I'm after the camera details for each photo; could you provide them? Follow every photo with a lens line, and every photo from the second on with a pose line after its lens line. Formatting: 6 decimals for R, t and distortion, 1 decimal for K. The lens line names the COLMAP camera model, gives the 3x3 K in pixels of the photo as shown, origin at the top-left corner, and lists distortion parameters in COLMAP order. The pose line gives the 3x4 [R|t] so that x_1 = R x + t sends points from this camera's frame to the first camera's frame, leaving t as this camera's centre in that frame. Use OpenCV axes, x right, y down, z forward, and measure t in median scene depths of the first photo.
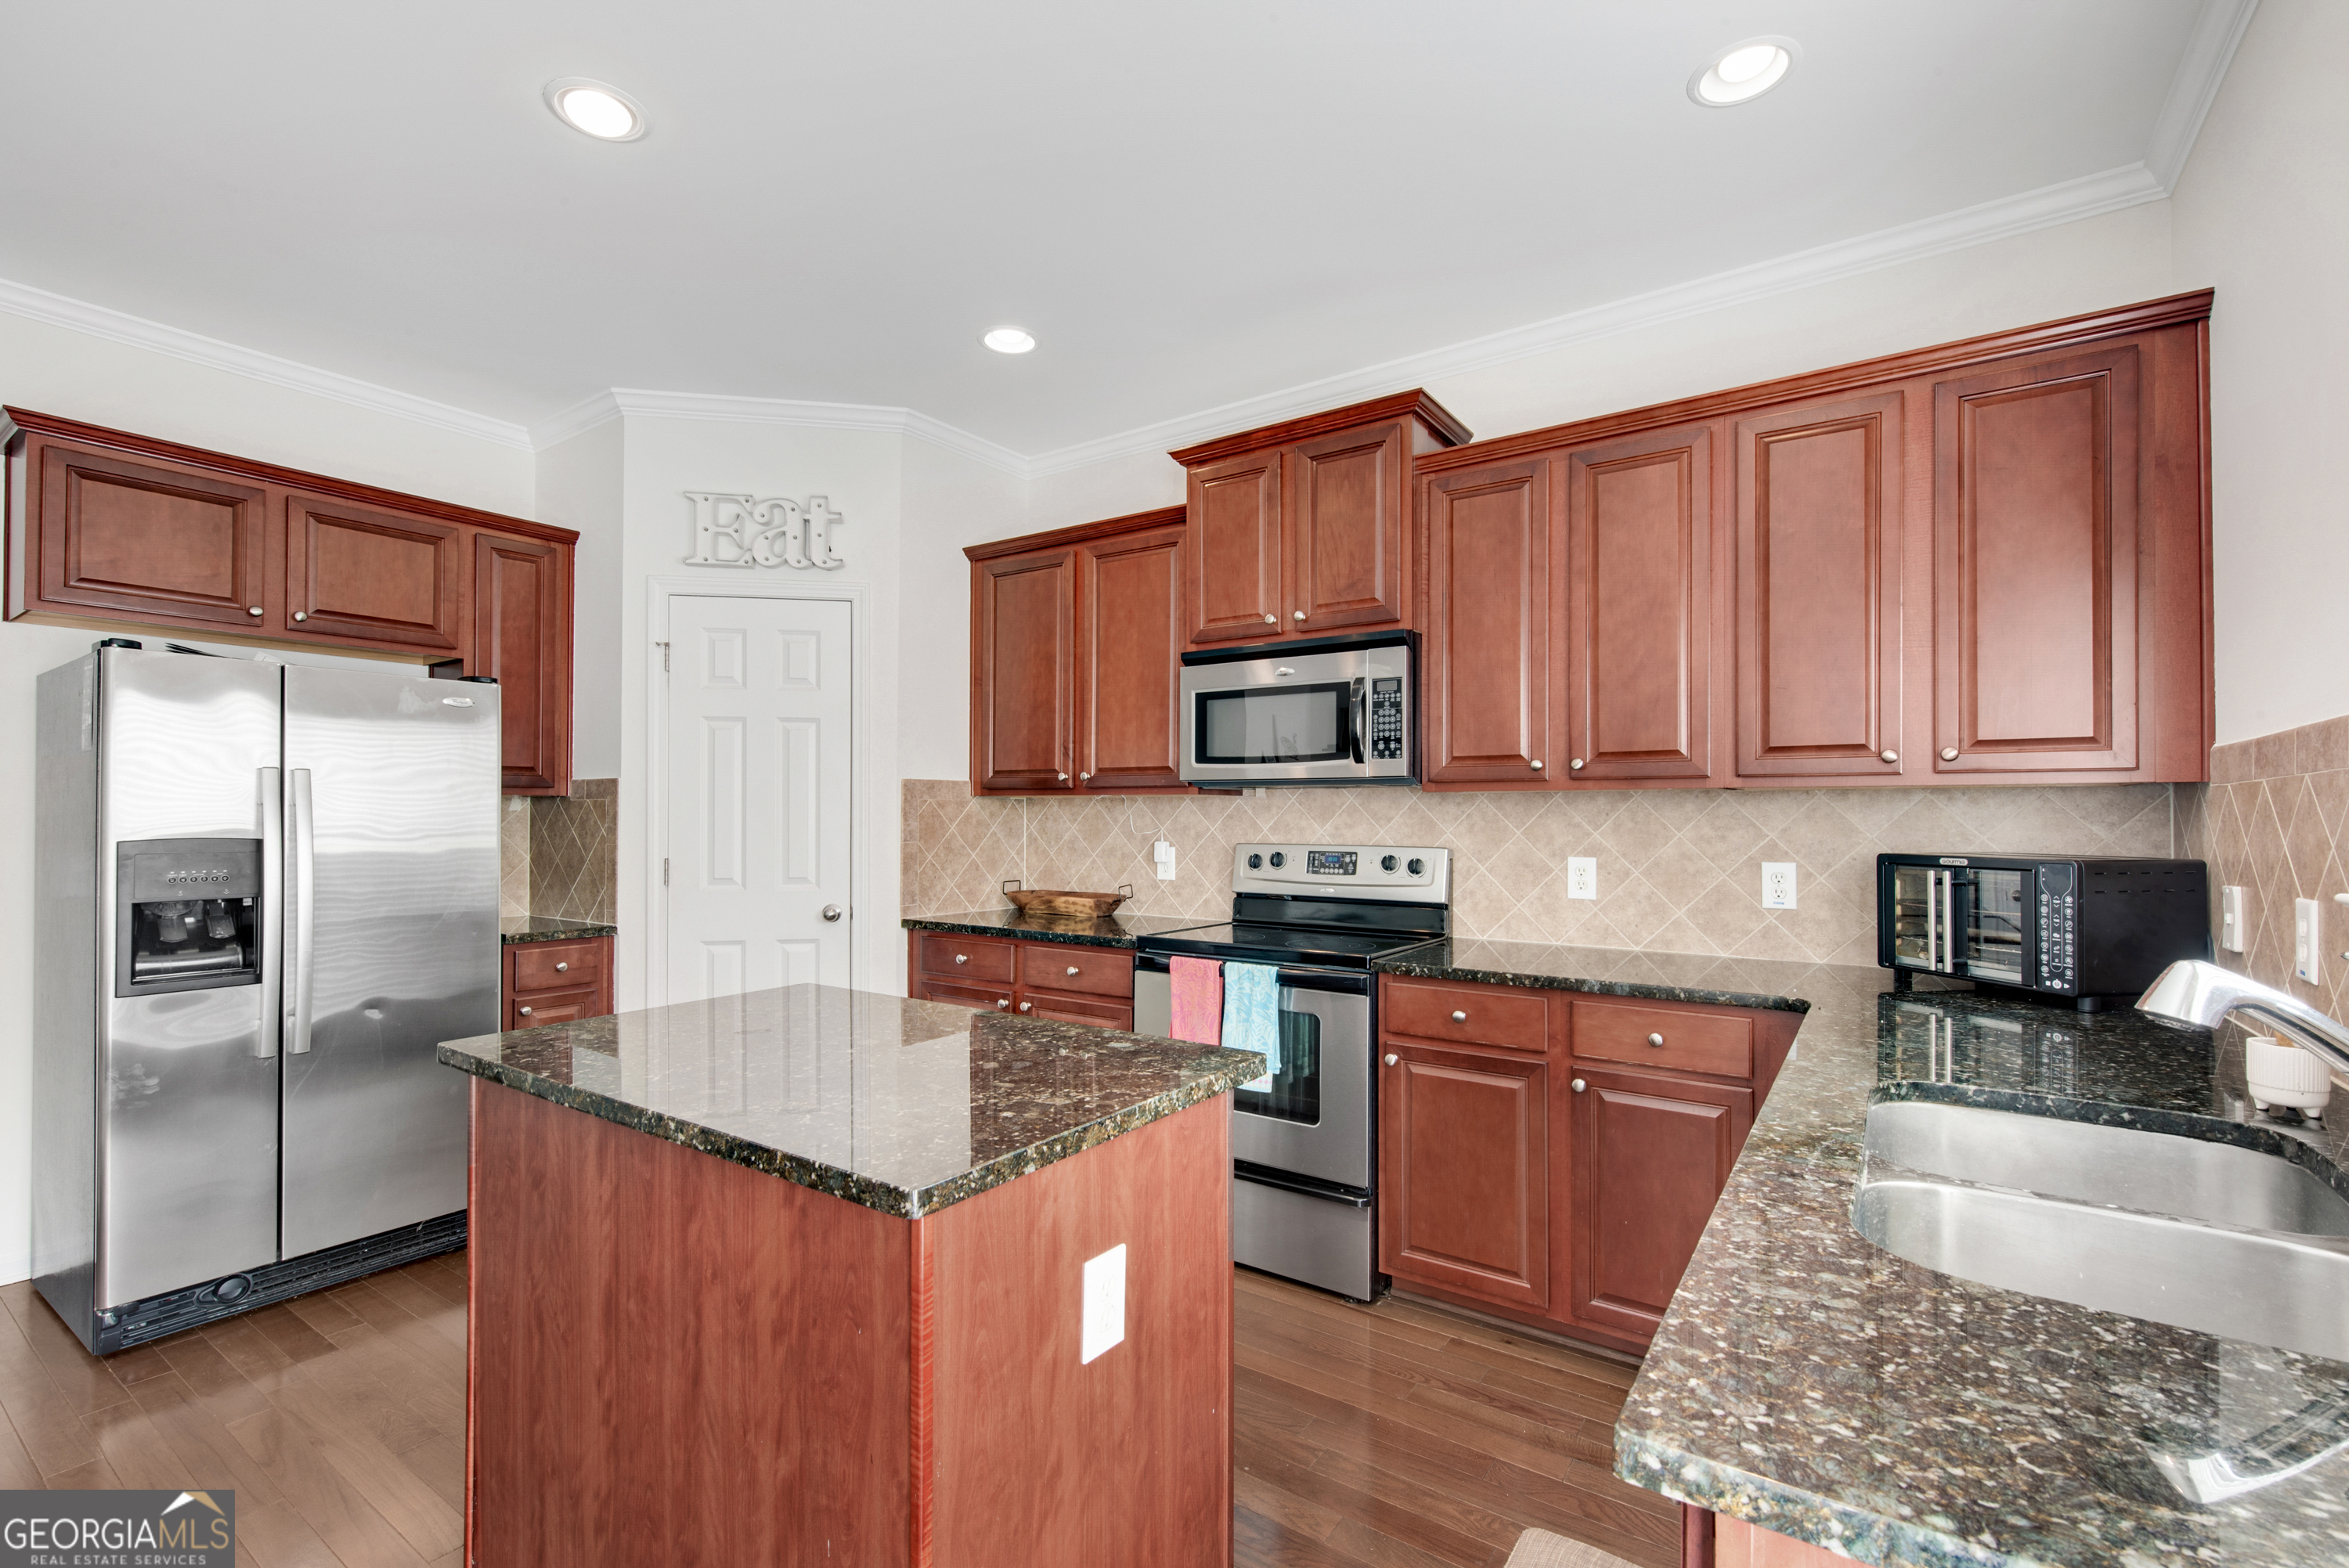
lens RADIAL K [[963.2, 0, 1176.7], [0, 963.2, 811.2], [0, 0, 1]] dist [-0.012154, -0.000044]
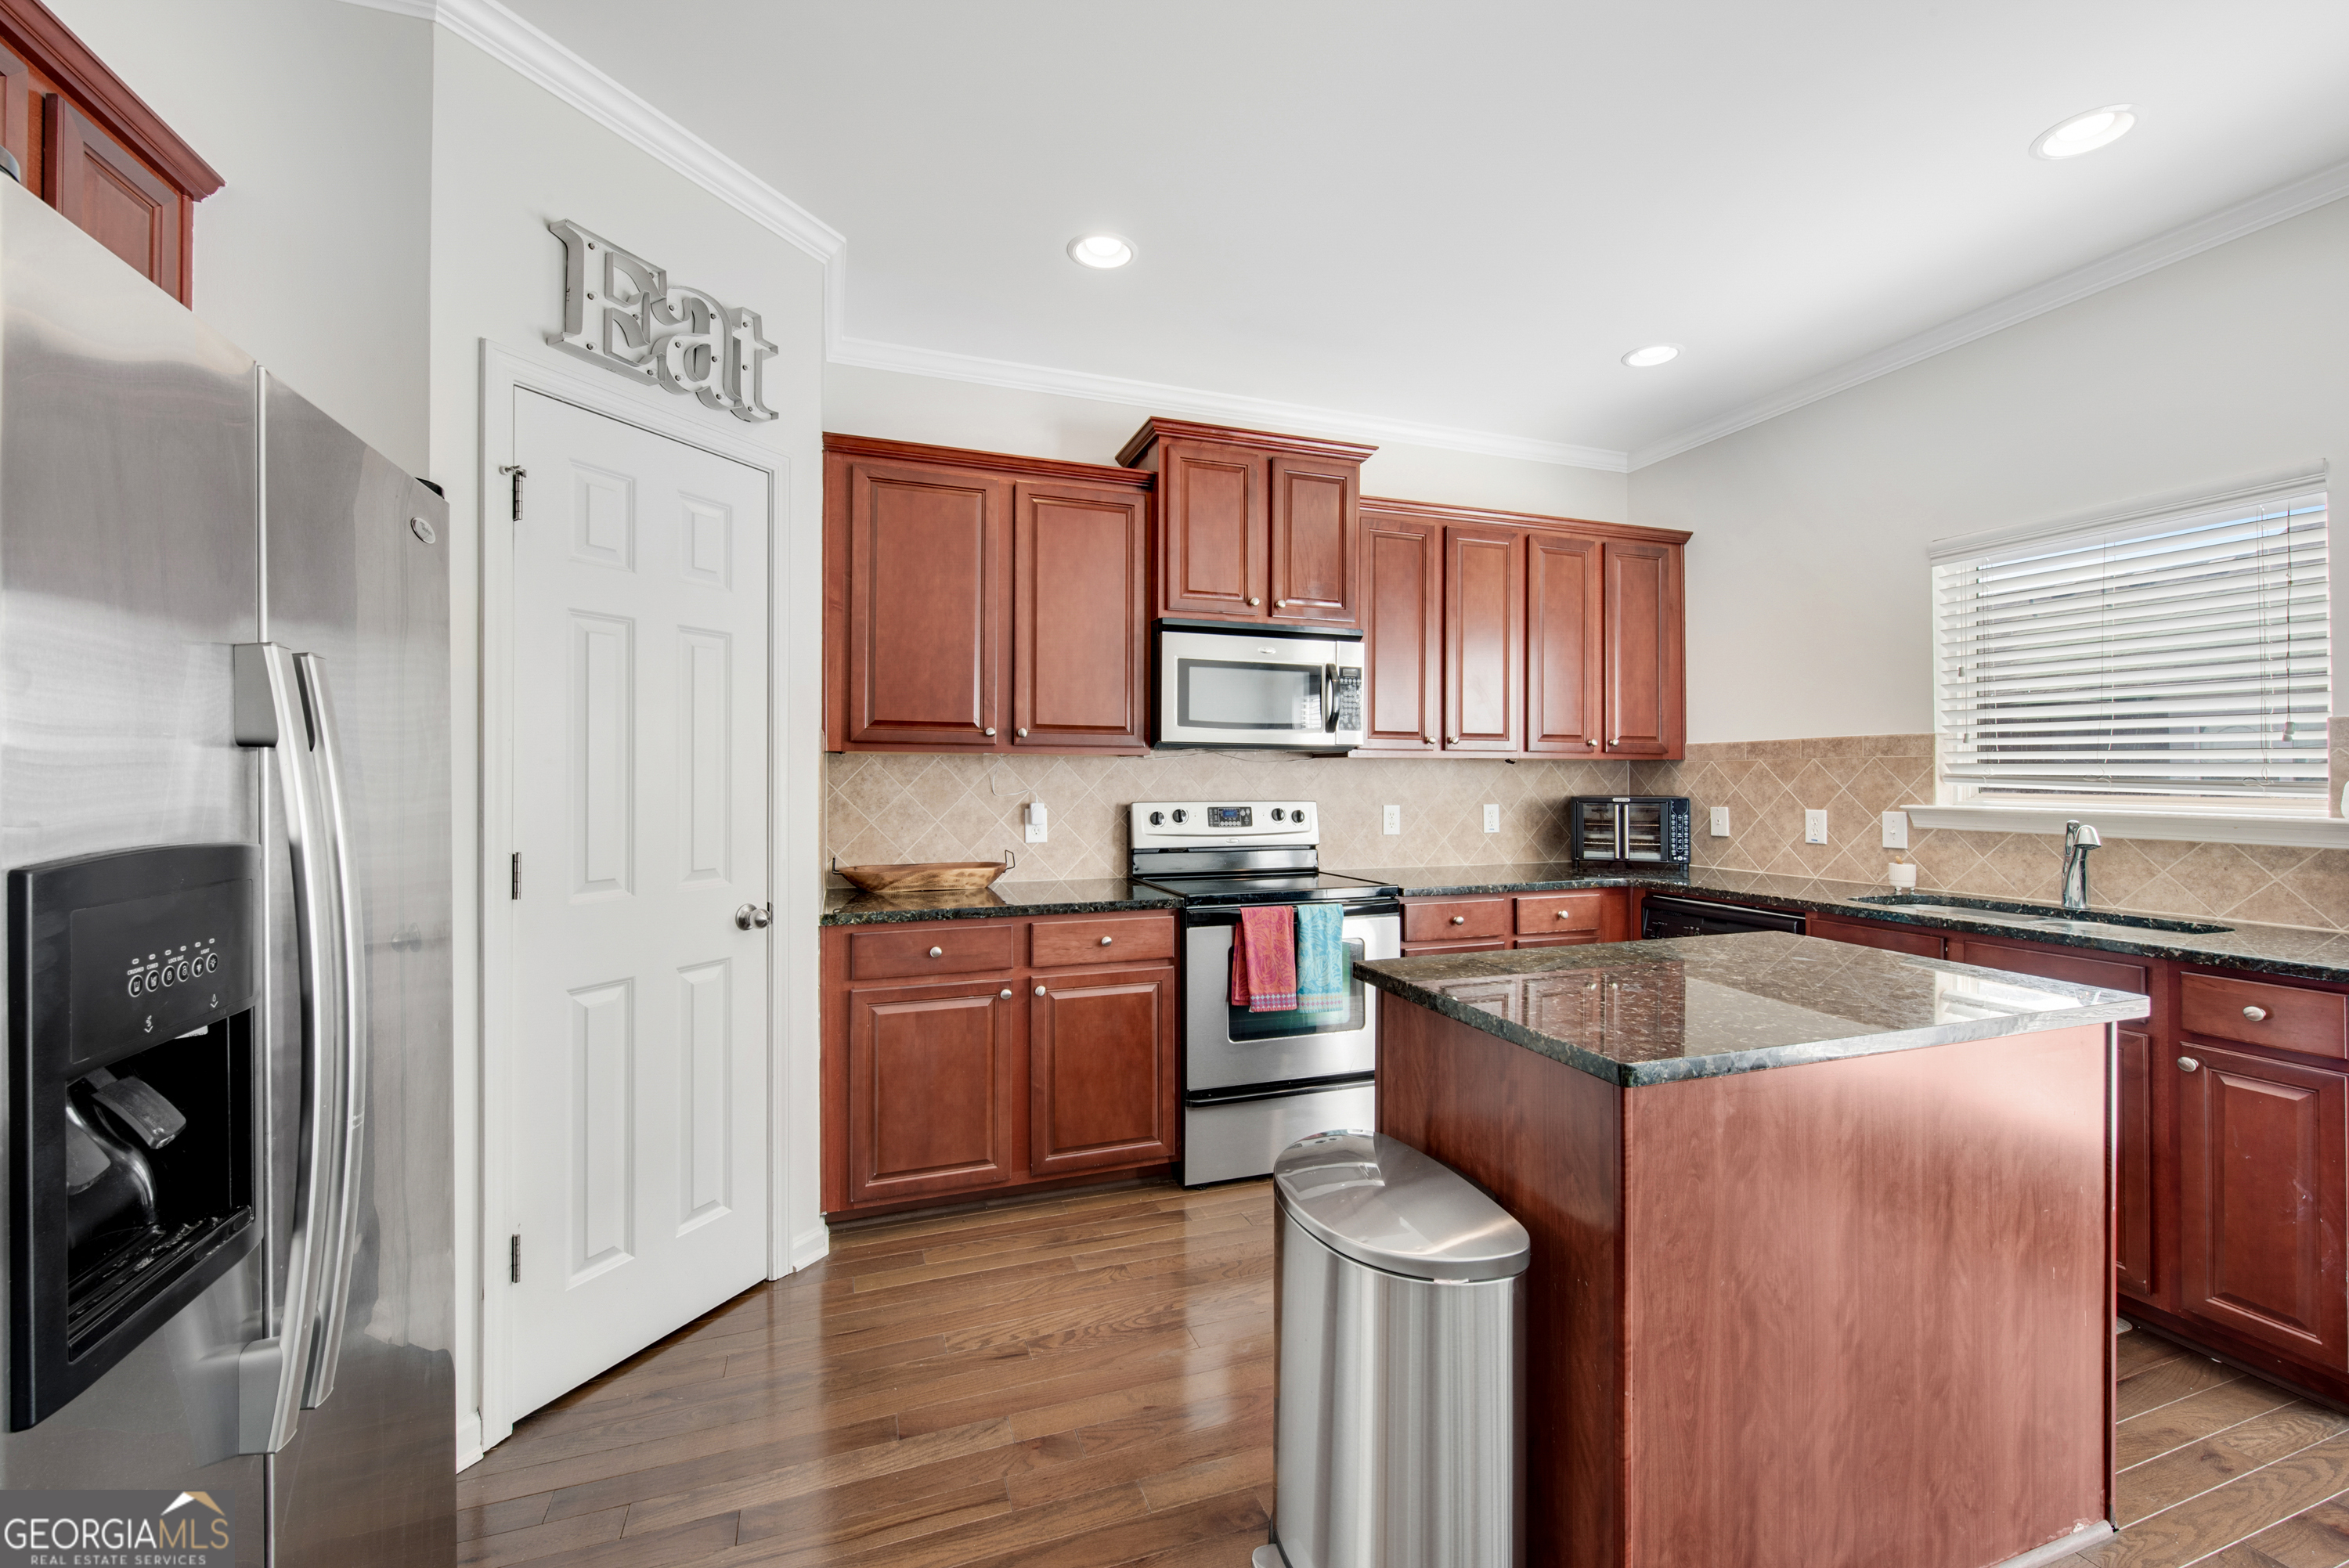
lens RADIAL K [[961.3, 0, 1174.5], [0, 961.3, 784.0], [0, 0, 1]] dist [-0.011845, -0.000054]
pose [[0.595795, -0.007004, 0.803106, -0.807363], [-0.003018, 0.999935, 0.010959, 0.002153], [-0.803131, -0.008953, 0.595735, 0.371686]]
